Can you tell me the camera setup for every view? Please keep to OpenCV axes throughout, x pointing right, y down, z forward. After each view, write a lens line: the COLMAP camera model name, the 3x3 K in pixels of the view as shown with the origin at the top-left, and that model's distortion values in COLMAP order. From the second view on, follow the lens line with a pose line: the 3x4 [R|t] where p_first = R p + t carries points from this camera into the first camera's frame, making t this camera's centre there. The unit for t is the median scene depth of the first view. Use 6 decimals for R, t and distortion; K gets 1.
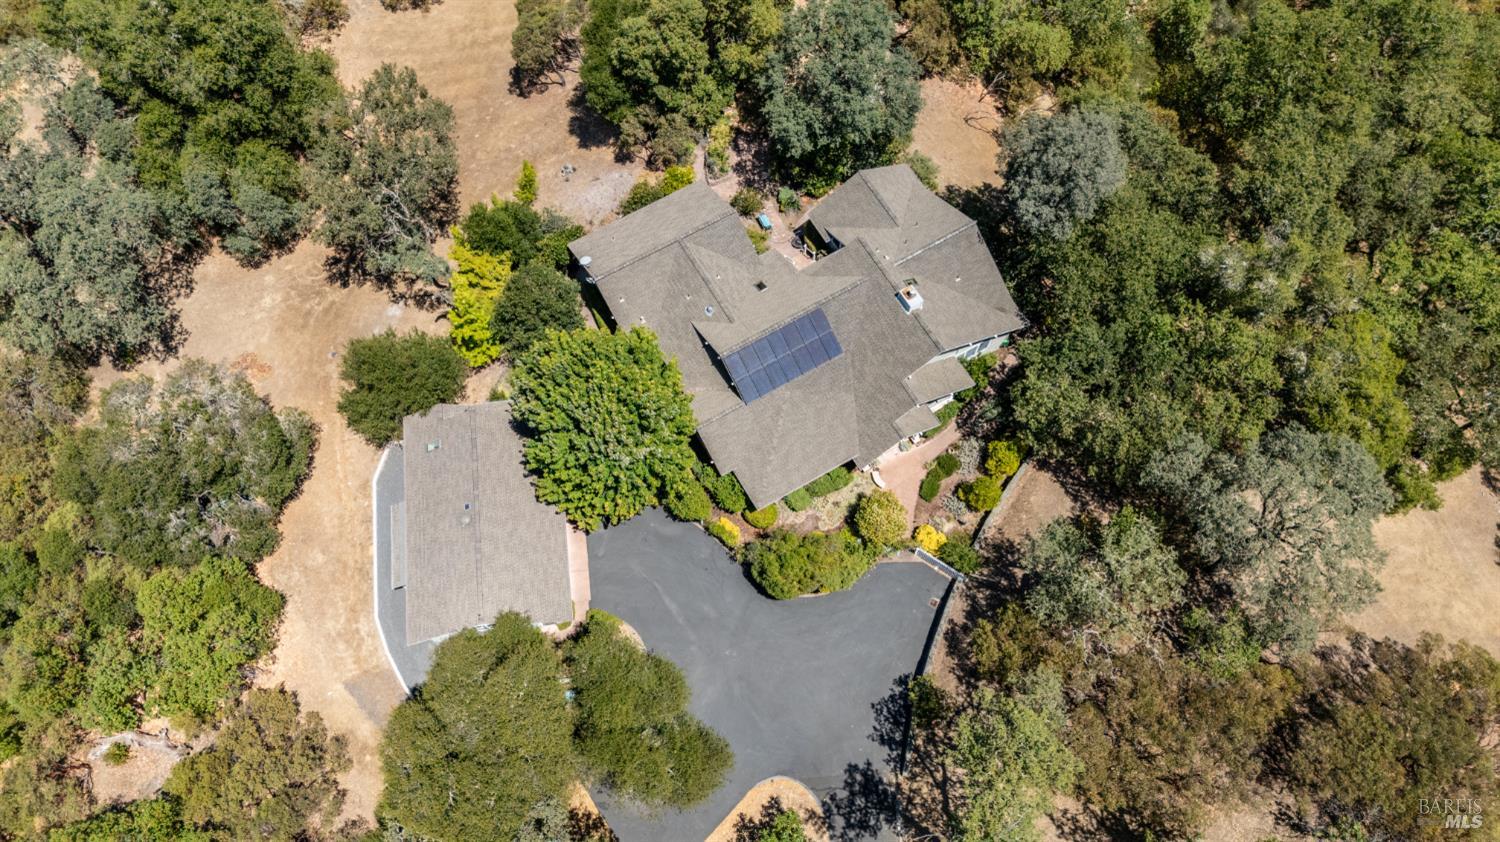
lens RADIAL K [[1128.8, 0, 750.0], [0, 1128.8, 421.0], [0, 0, 1]] dist [0.008875, 0.003193]
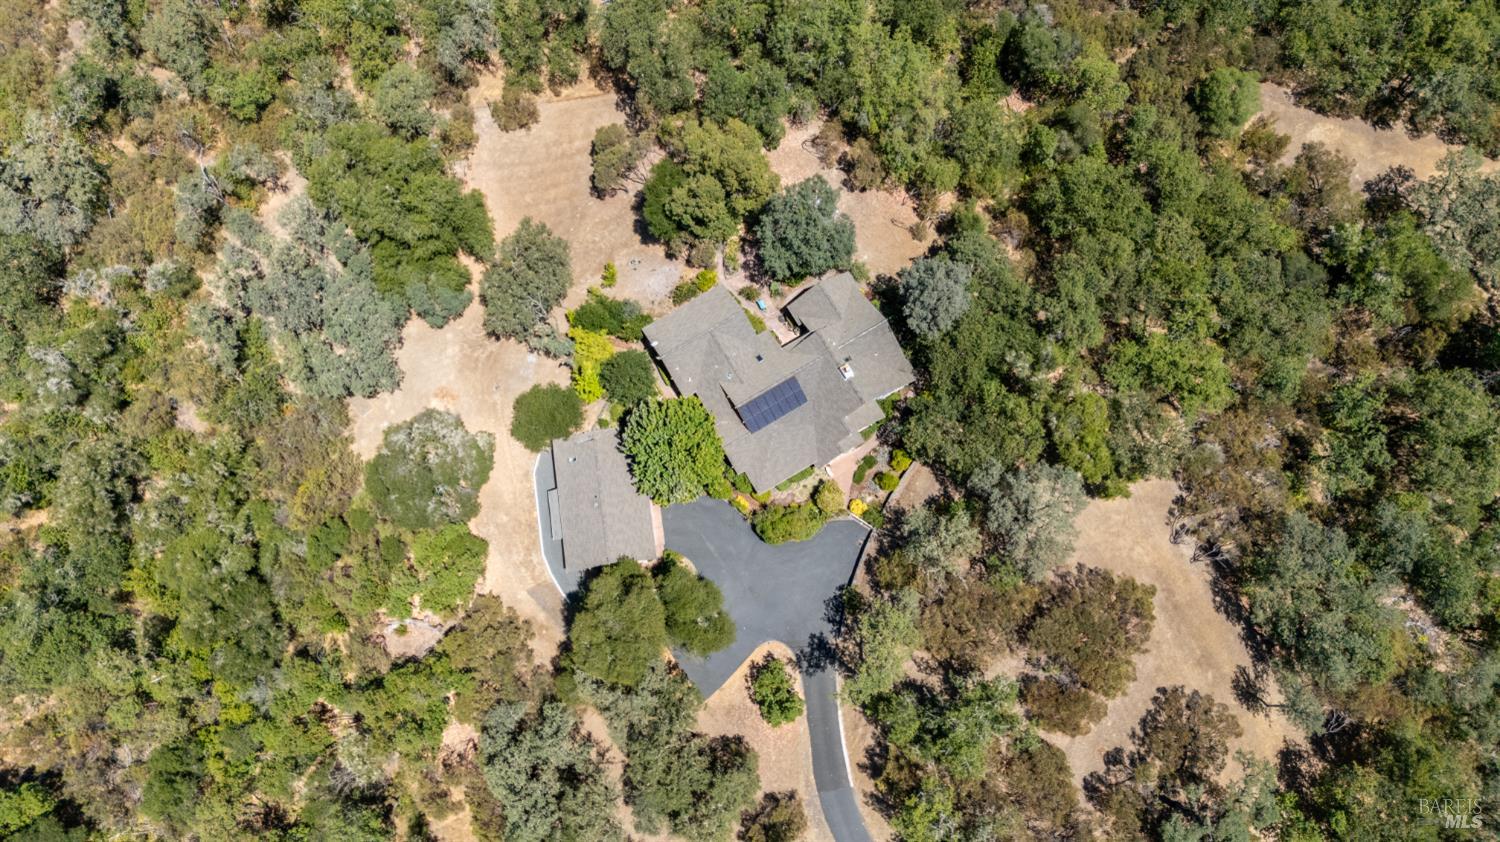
lens RADIAL K [[1128.8, 0, 750.0], [0, 1128.8, 421.0], [0, 0, 1]] dist [0.008875, 0.003193]
pose [[0.999913, -0.012384, -0.004648, 0.002052], [0.012947, 0.988292, 0.152023, -0.289404], [0.002711, -0.152070, 0.988366, -0.692594]]
